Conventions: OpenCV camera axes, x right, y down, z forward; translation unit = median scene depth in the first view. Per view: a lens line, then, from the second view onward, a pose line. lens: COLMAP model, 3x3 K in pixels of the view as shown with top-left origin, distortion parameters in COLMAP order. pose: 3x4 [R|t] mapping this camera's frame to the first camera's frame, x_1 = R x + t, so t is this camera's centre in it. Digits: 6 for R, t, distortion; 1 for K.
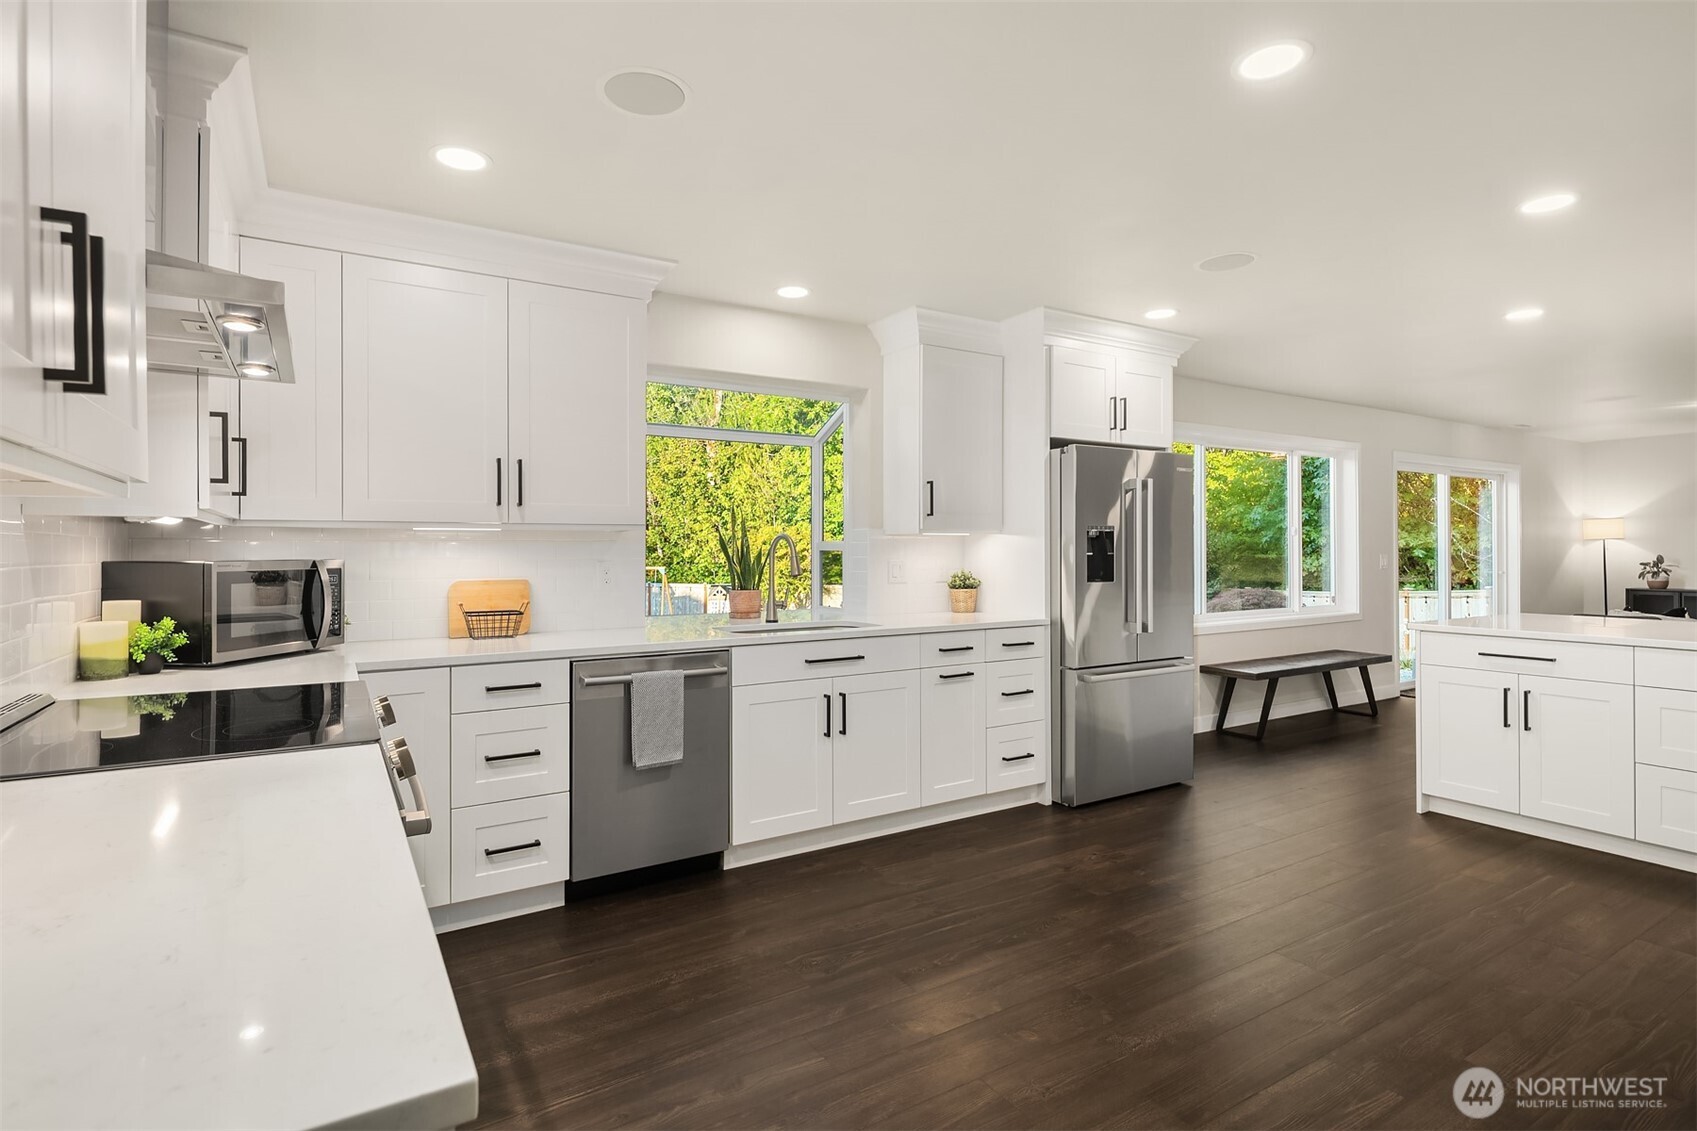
lens RADIAL K [[821.8, 0, 842.8], [0, 821.8, 554.3], [0, 0, 1]] dist [0.001546, 0.000227]
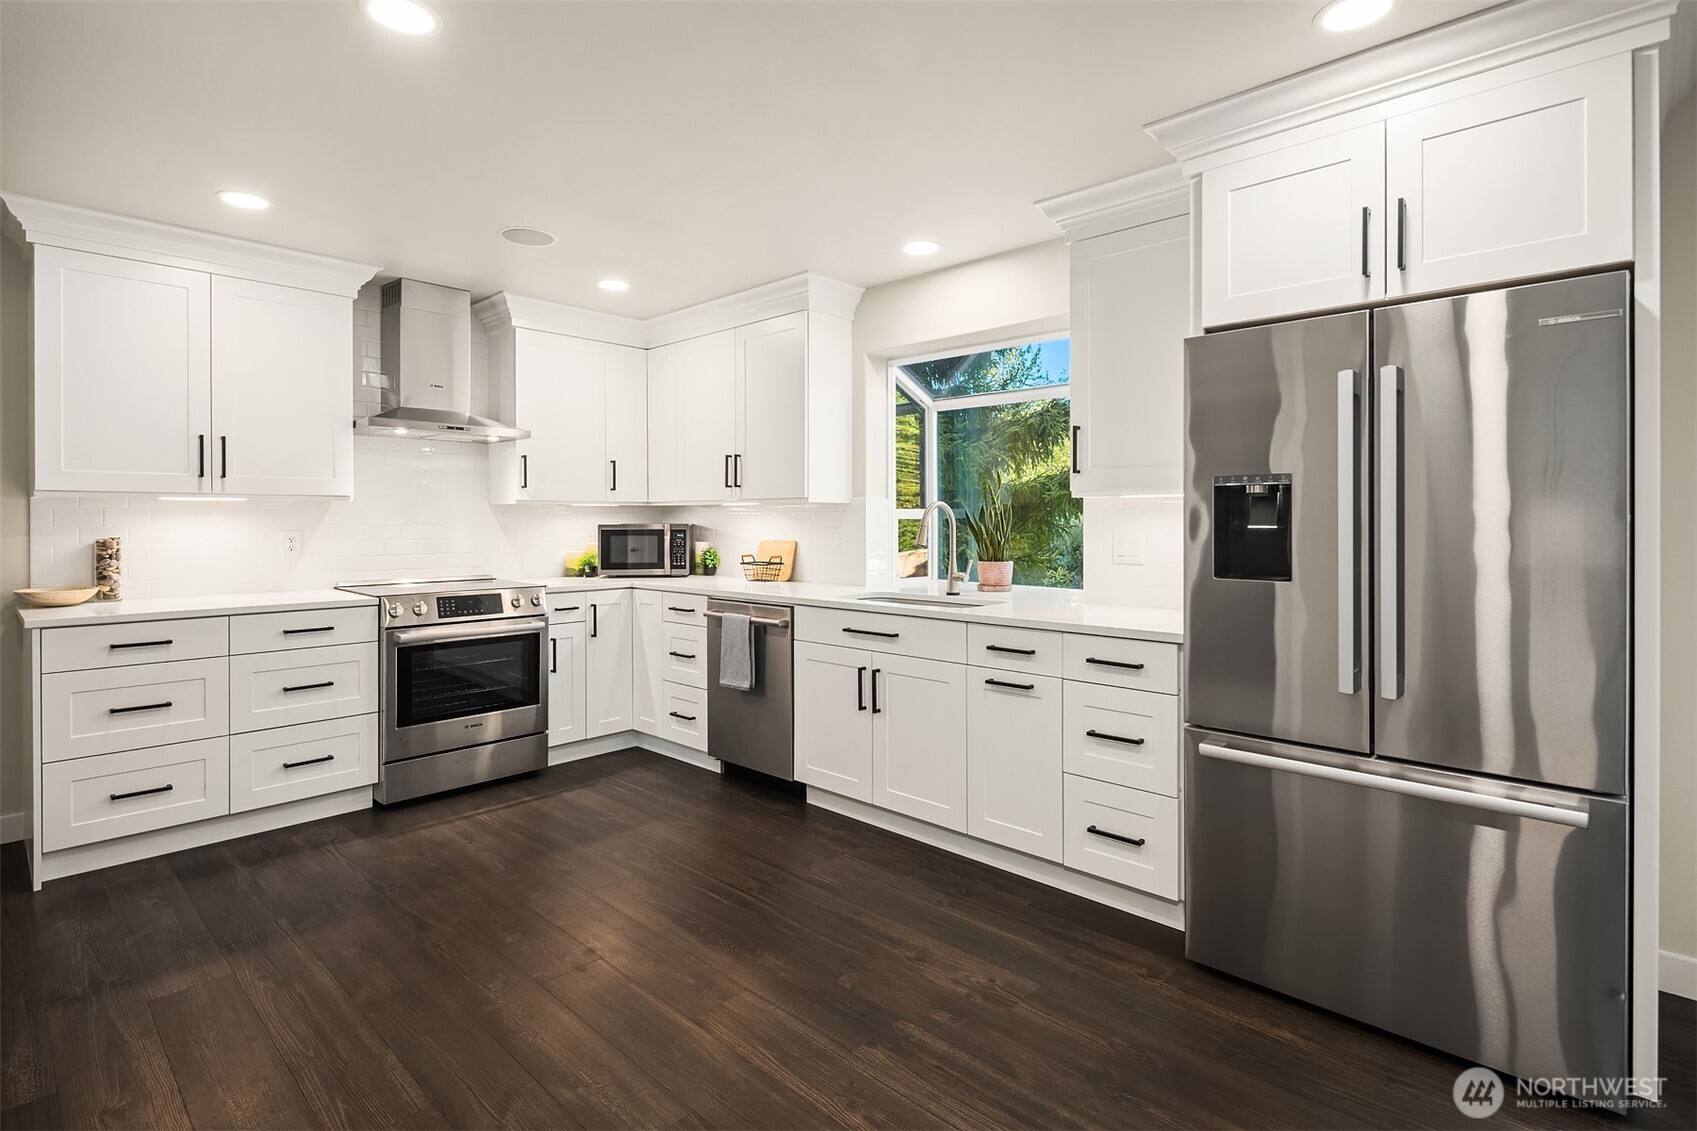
lens RADIAL K [[841.4, 0, 843.9], [0, 841.4, 519.9], [0, 0, 1]] dist [0.000138, 0.000053]
pose [[0.251754, 0.004214, -0.967782, 0.978007], [-0.000964, 0.999991, 0.004103, -0.009125], [0.967791, -0.000100, 0.251756, 0.751209]]
